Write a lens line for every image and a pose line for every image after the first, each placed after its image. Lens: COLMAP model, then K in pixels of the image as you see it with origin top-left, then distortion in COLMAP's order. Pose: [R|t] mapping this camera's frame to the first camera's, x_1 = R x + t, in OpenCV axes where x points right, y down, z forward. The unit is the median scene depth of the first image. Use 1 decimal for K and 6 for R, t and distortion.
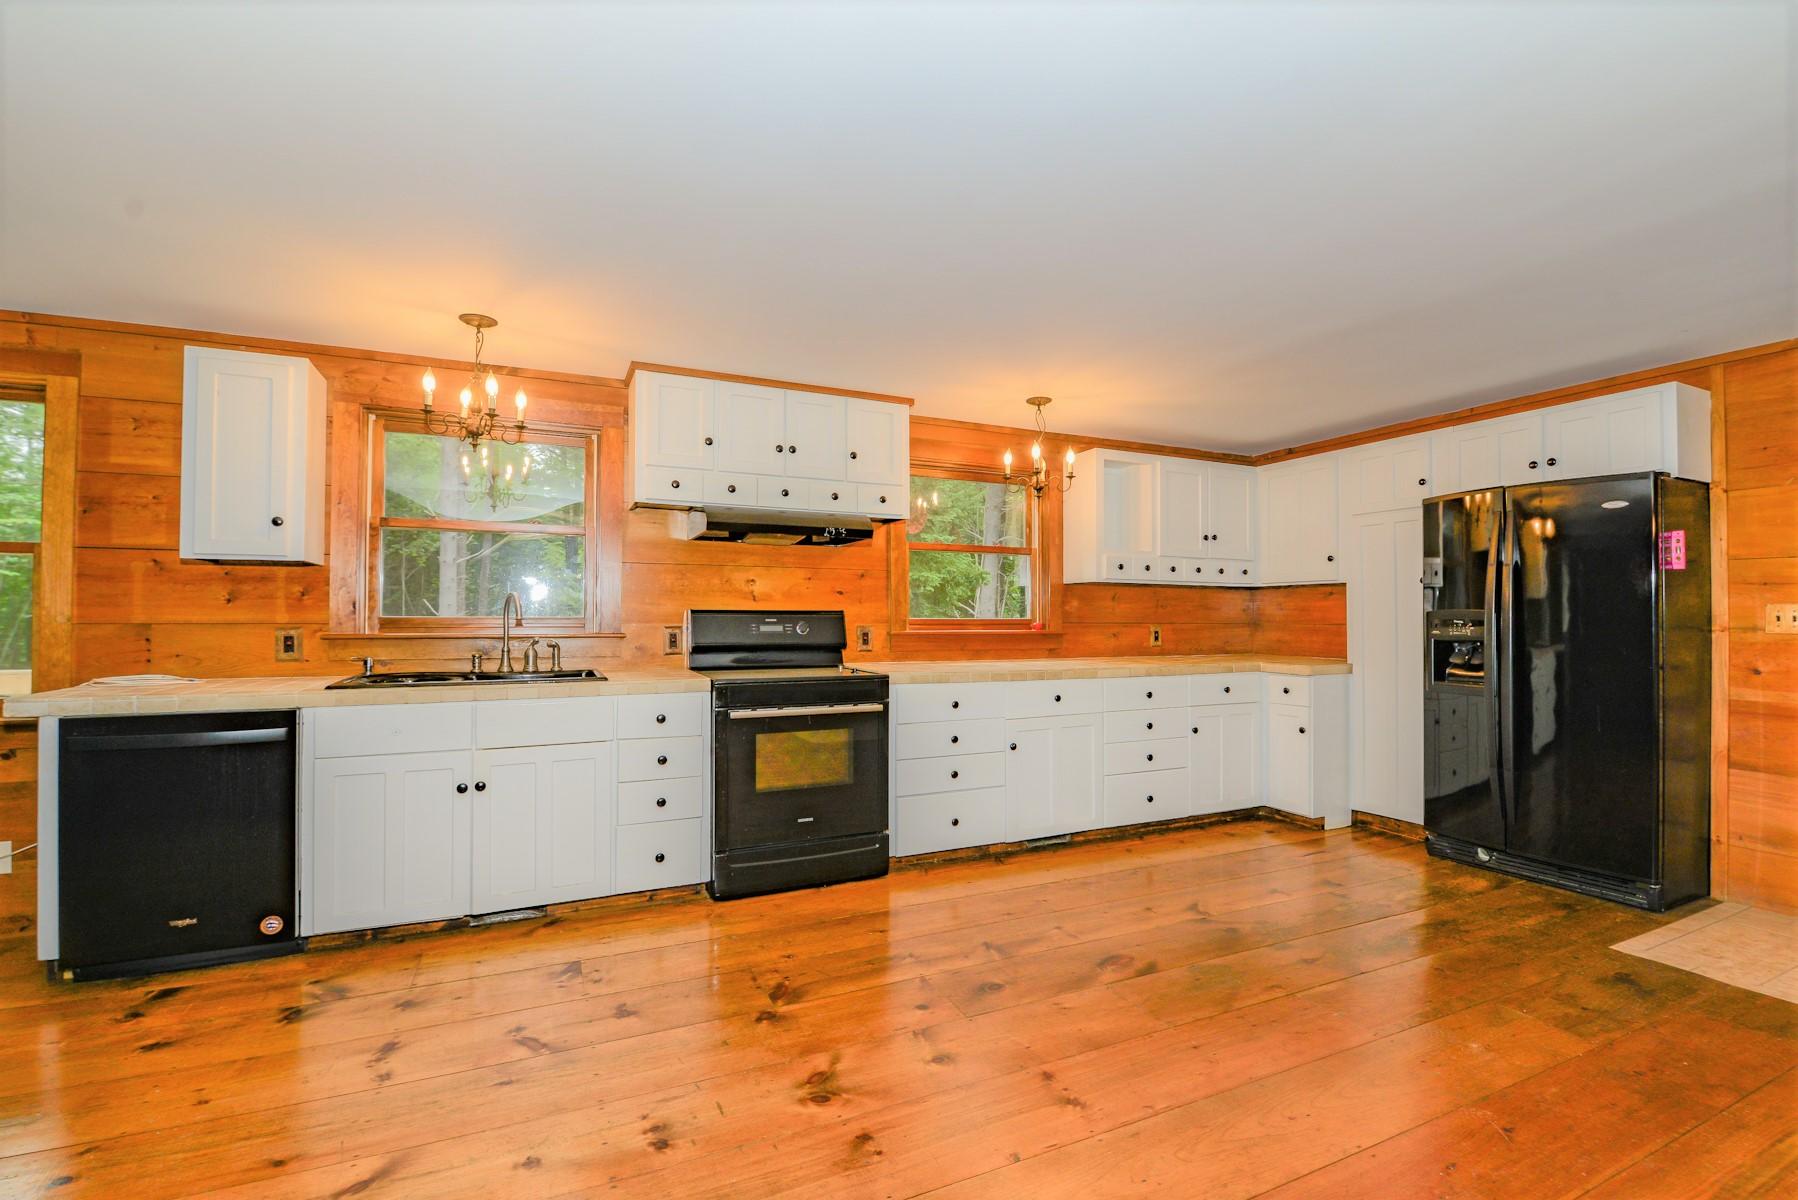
lens RADIAL K [[802.3, 0, 899.0], [0, 802.3, 600.0], [0, 0, 1]] dist [-0.002455, -0.009174]
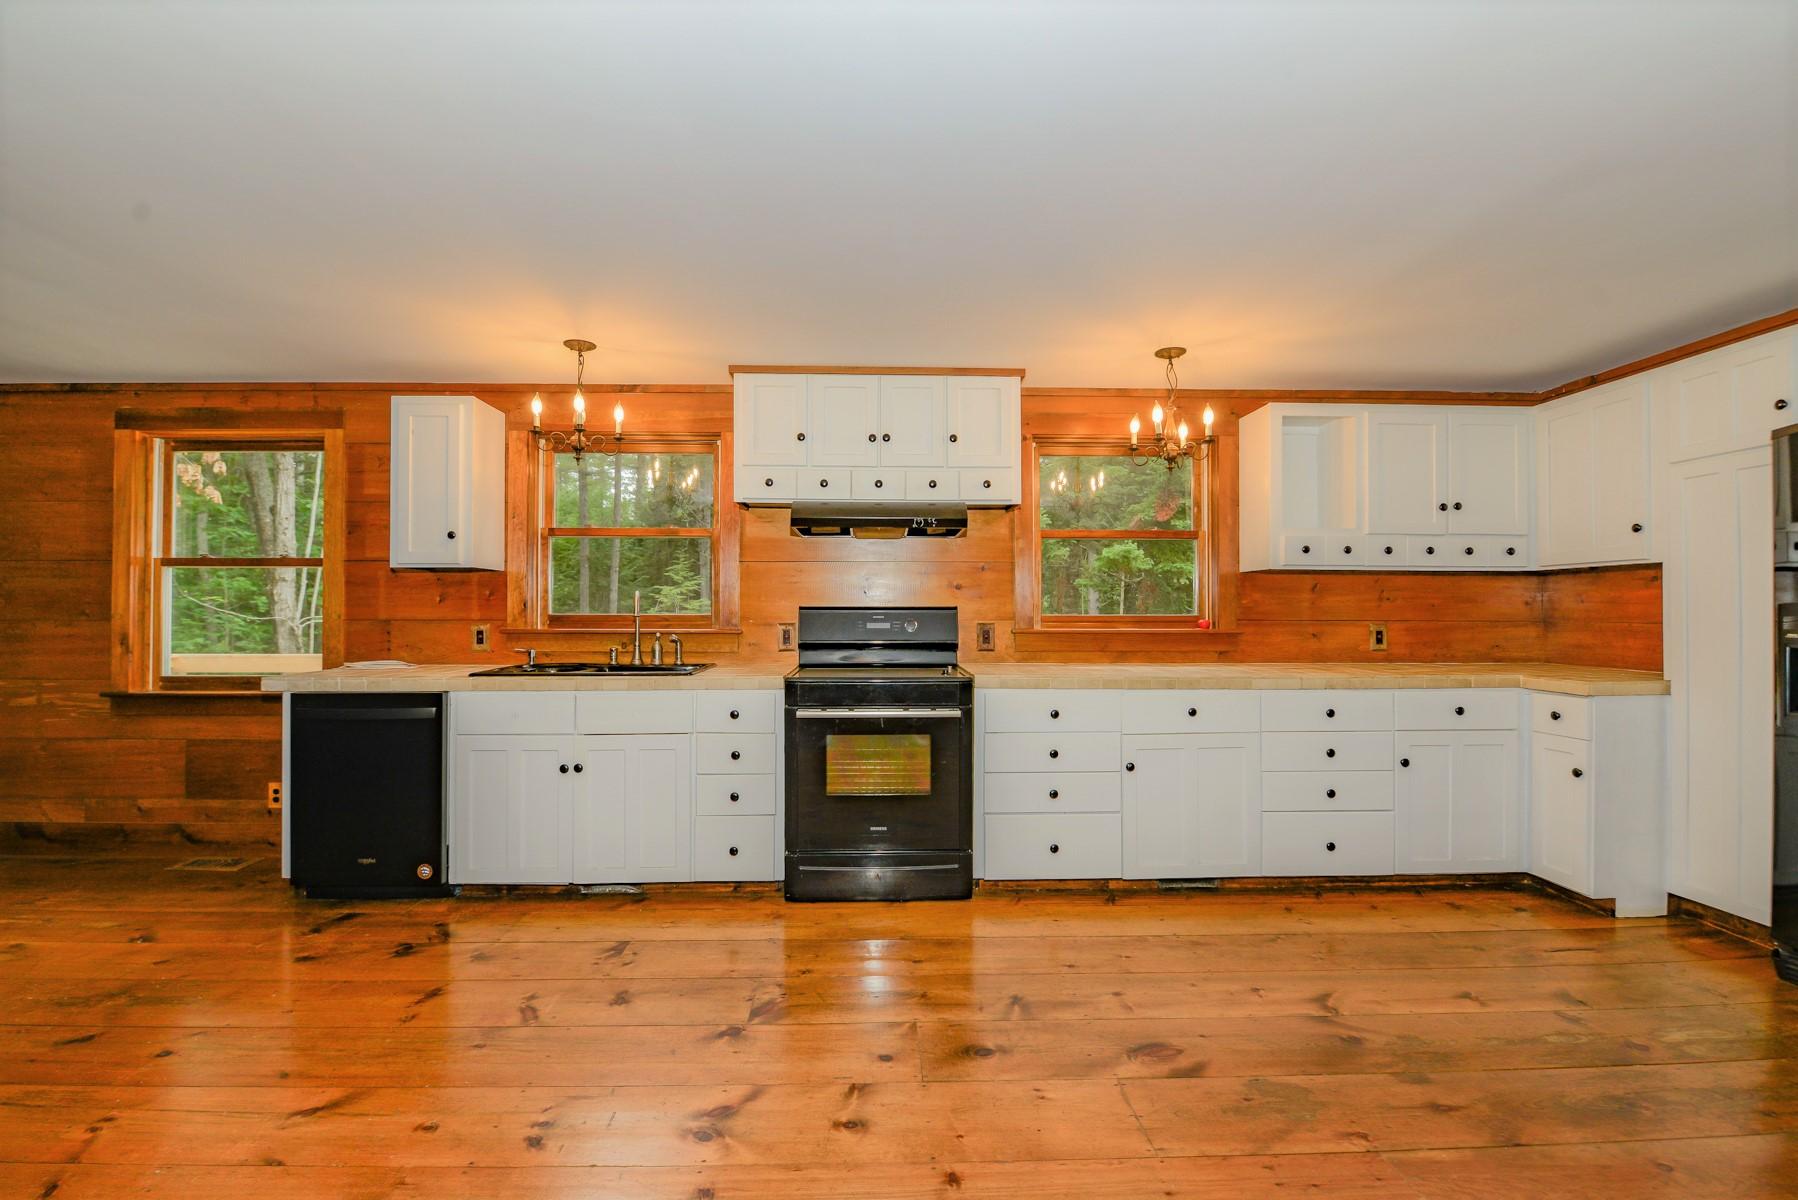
lens RADIAL K [[802.3, 0, 899.0], [0, 802.3, 600.0], [0, 0, 1]] dist [-0.002455, -0.009174]
pose [[0.918232, -0.008111, -0.395960, 0.267461], [0.010309, 0.999941, 0.003422, 0.001866], [0.395909, -0.007224, 0.918261, 0.137105]]
